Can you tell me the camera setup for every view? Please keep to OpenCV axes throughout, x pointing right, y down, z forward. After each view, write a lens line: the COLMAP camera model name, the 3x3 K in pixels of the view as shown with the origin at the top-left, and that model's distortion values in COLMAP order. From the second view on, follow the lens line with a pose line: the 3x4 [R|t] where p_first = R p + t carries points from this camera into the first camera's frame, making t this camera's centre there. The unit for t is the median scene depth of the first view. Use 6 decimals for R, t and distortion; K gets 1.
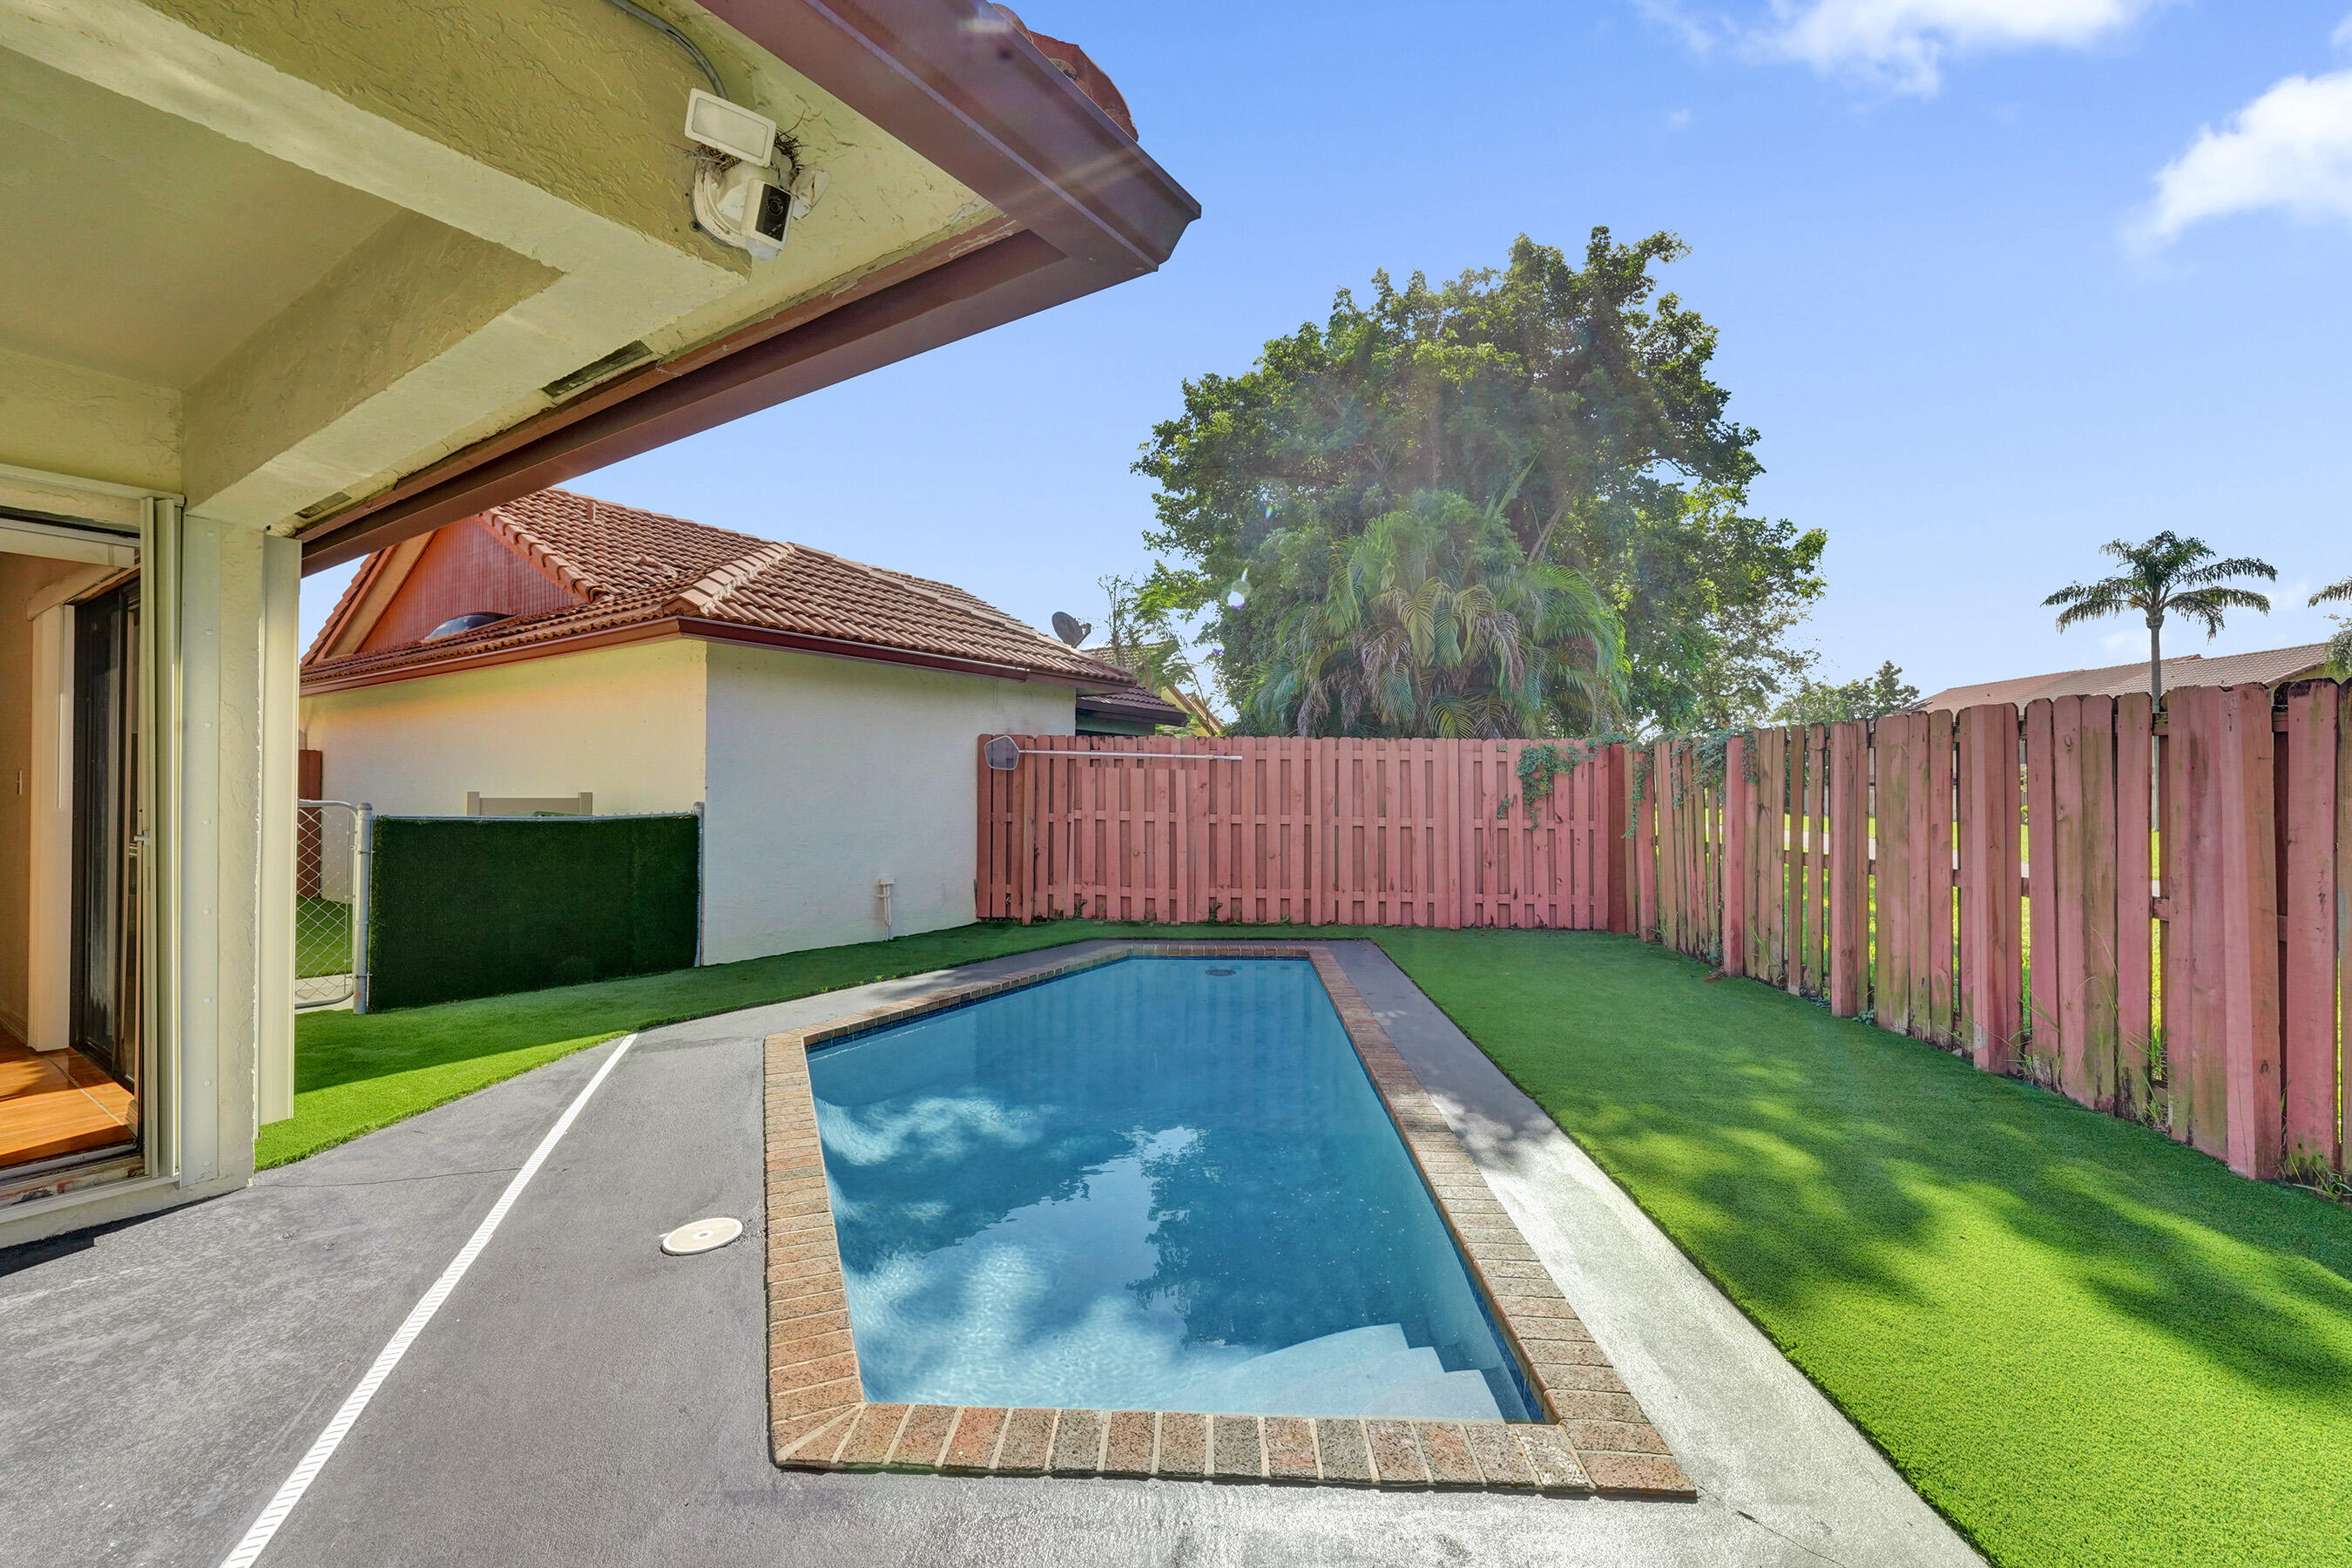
lens RADIAL K [[958.1, 0, 1168.7], [0, 958.1, 777.8], [0, 0, 1]] dist [-0.015814, 0.000104]
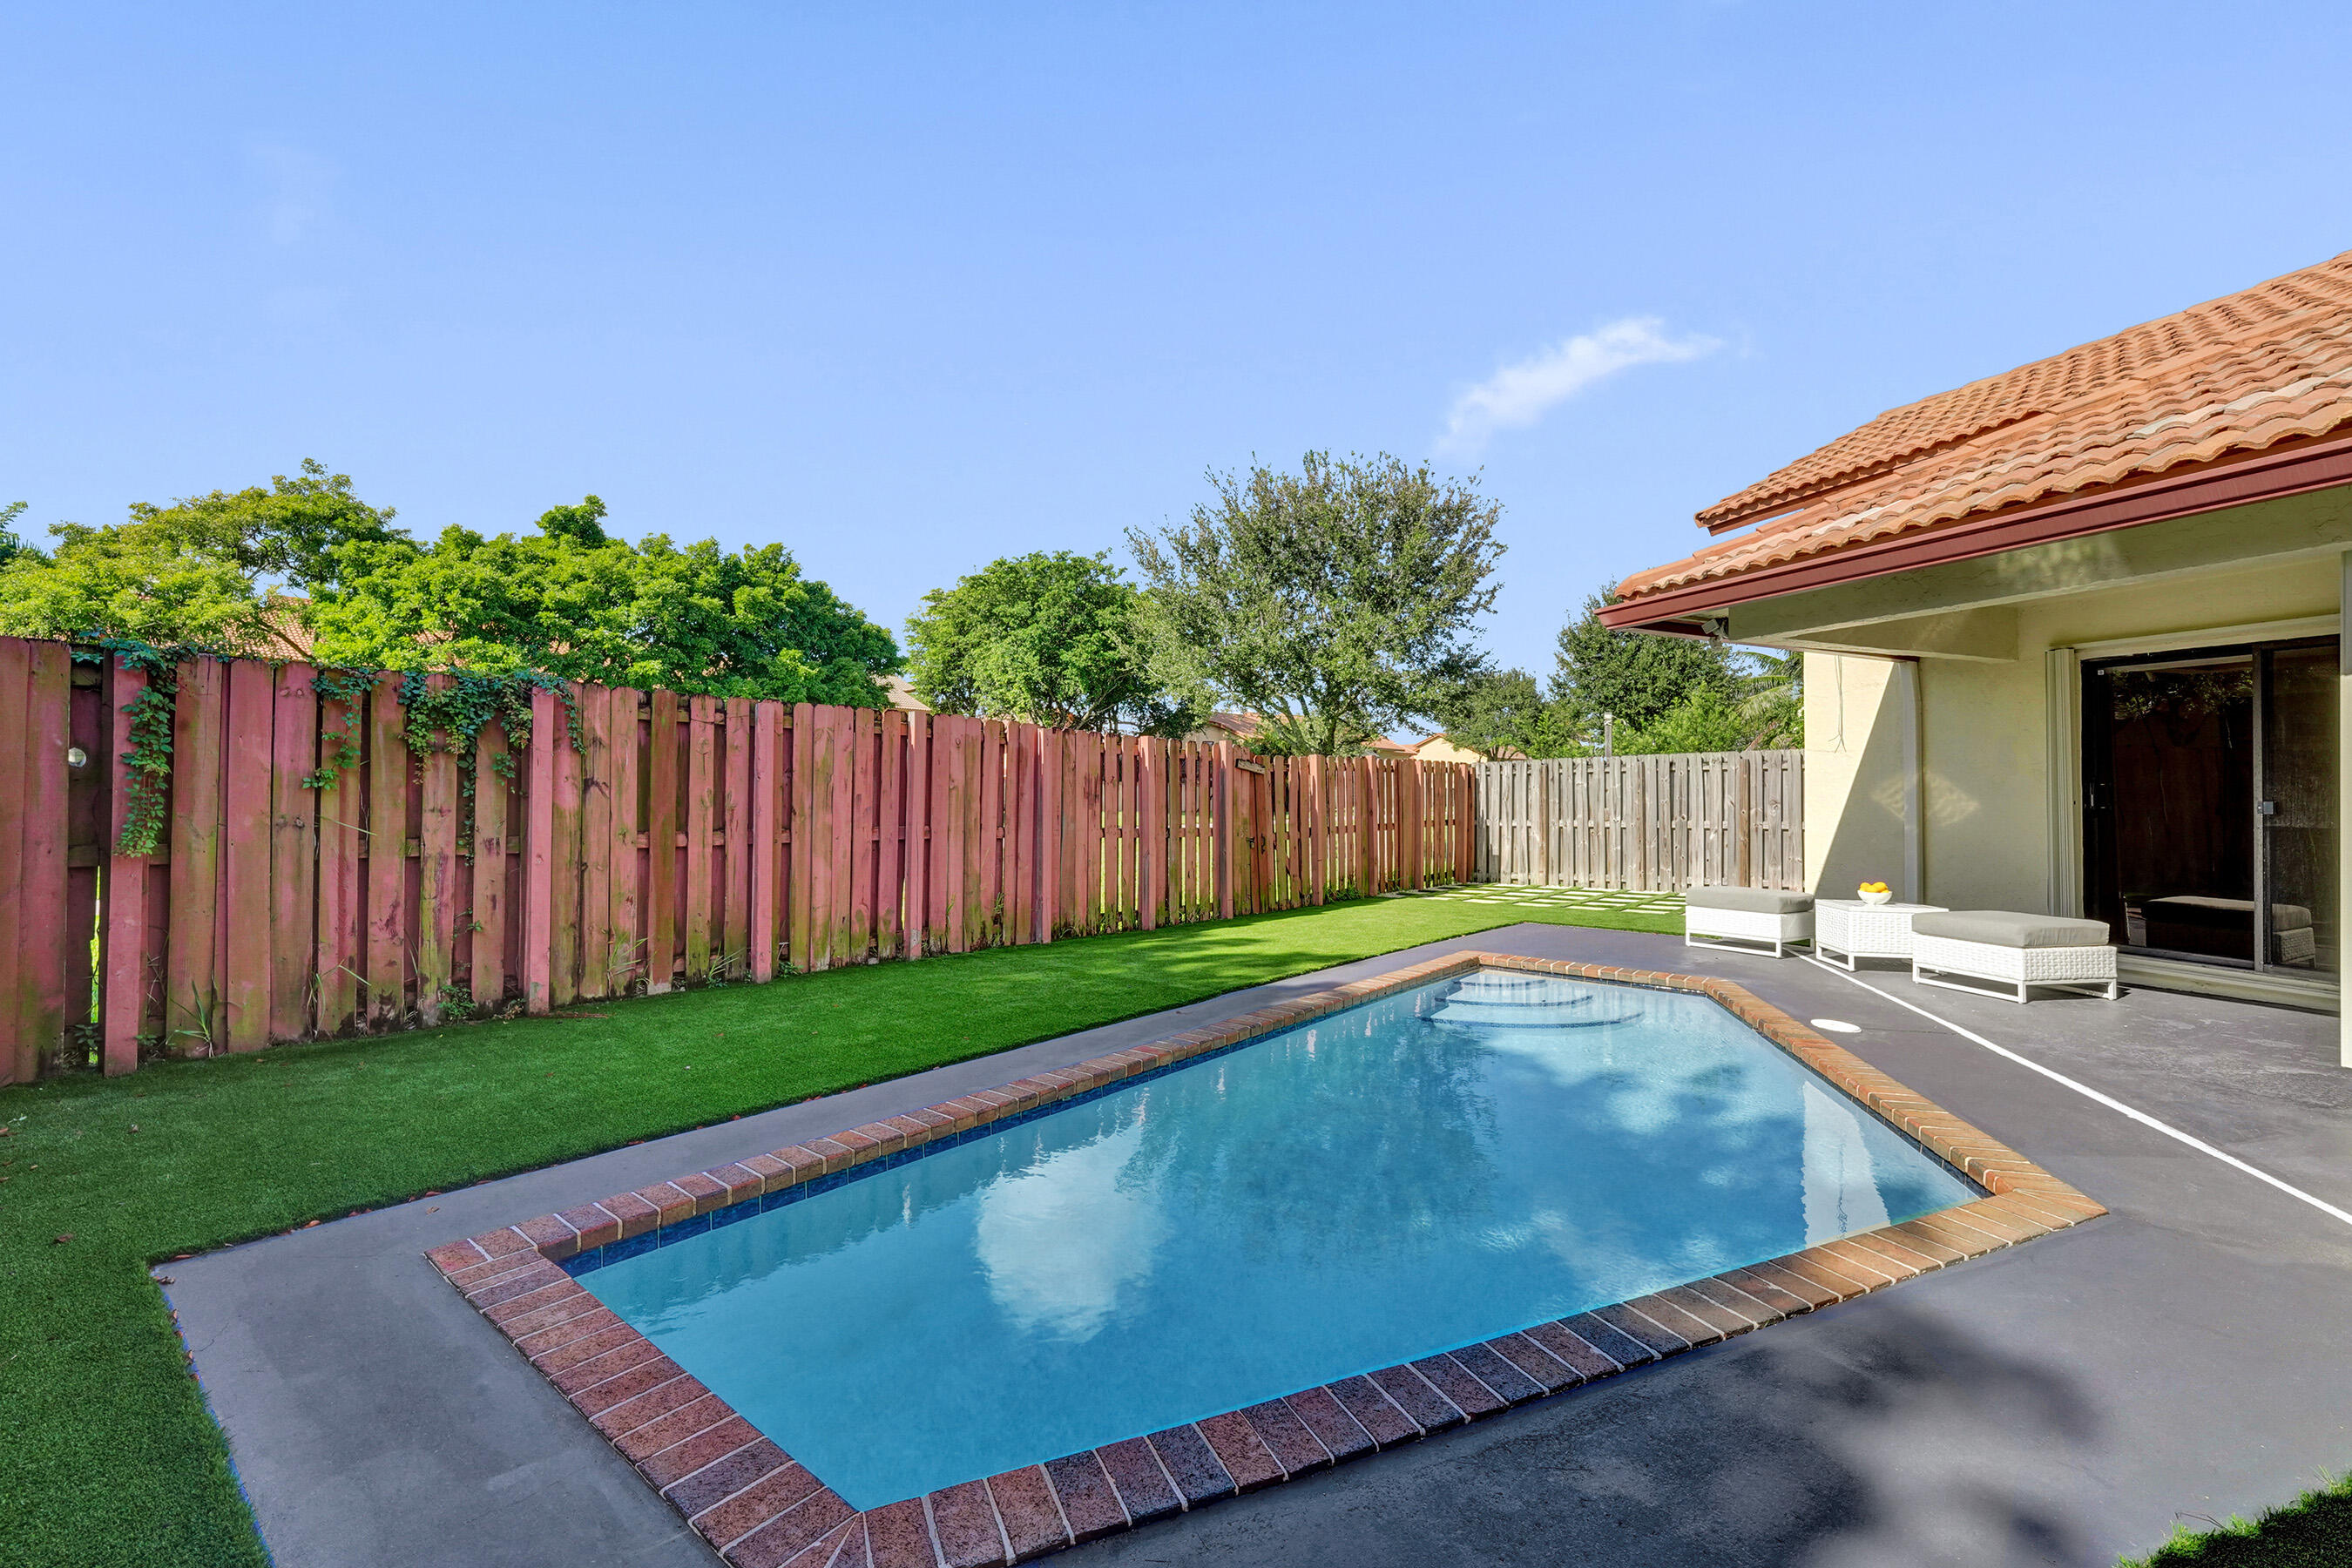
lens RADIAL K [[958.1, 0, 1168.7], [0, 958.1, 777.8], [0, 0, 1]] dist [-0.015814, 0.000104]
pose [[-0.796384, -0.002362, 0.604787, -0.175965], [-0.018693, 0.999611, -0.020710, 0.024663], [-0.604503, -0.027798, -0.796118, 0.974655]]
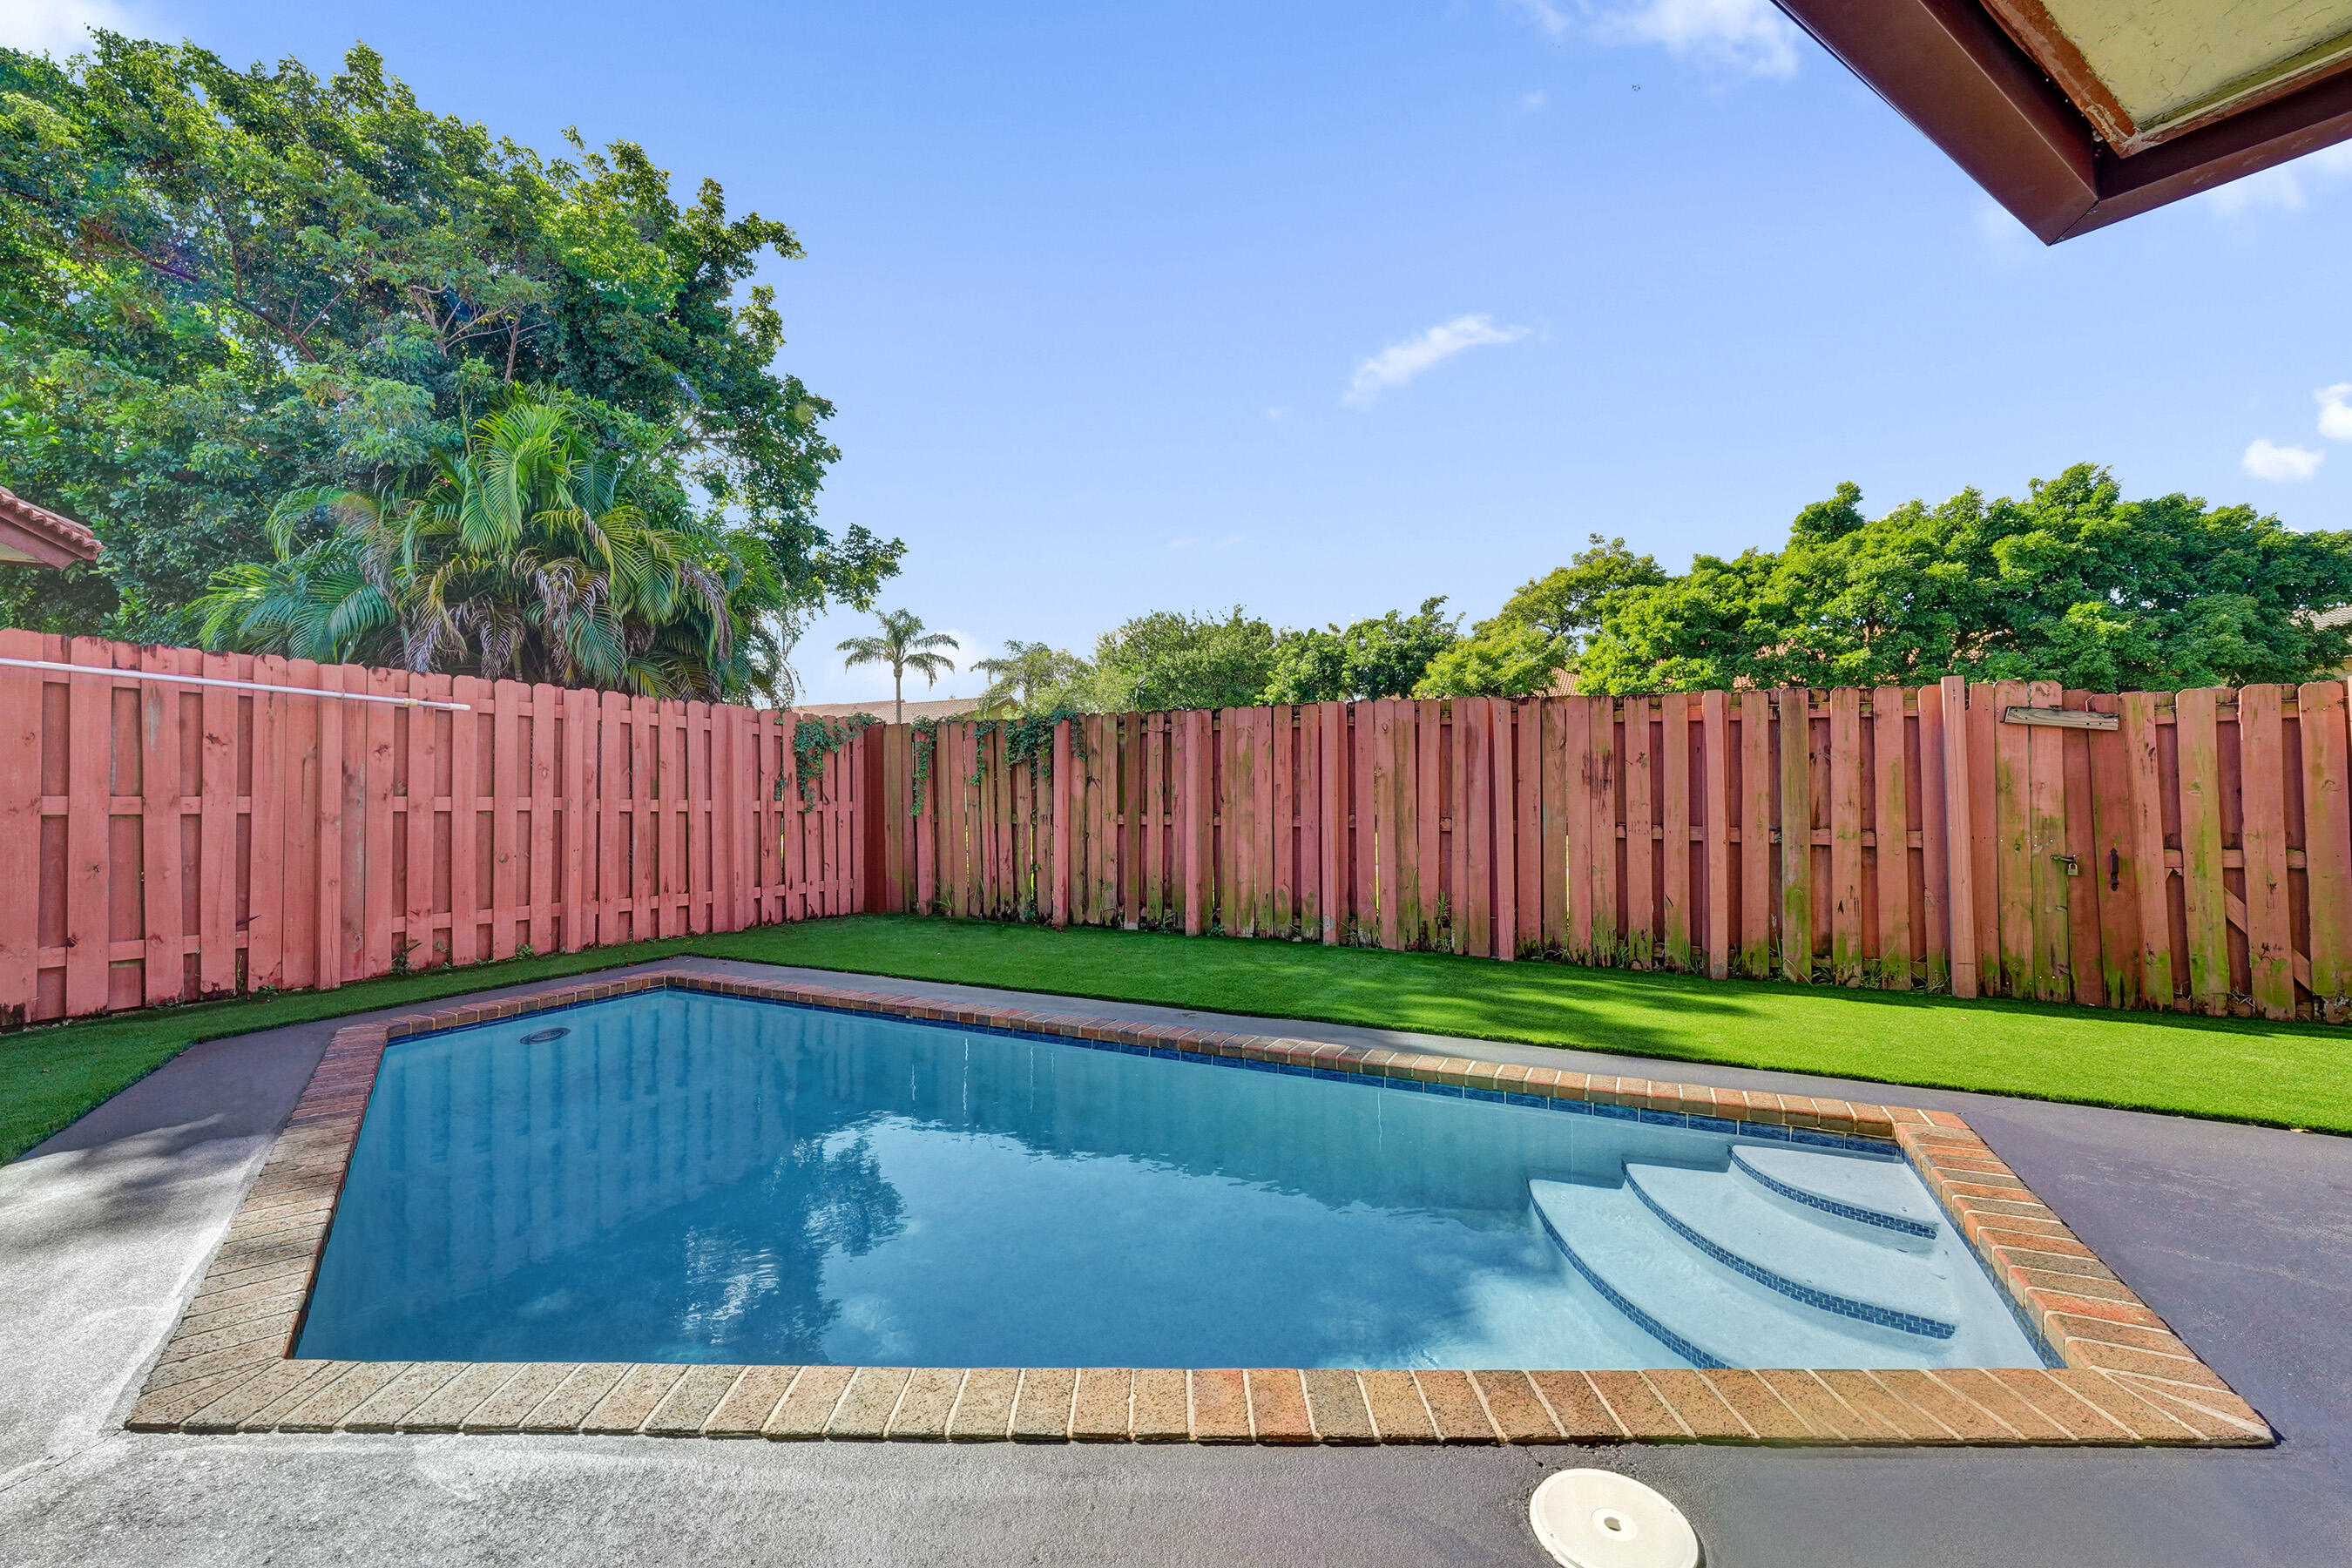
lens RADIAL K [[958.1, 0, 1168.7], [0, 958.1, 777.8], [0, 0, 1]] dist [-0.015814, 0.000104]
pose [[0.403844, 0.014674, 0.914710, -0.316396], [-0.003581, 0.999889, -0.014460, 0.033133], [-0.914821, 0.002564, 0.403851, 0.309348]]
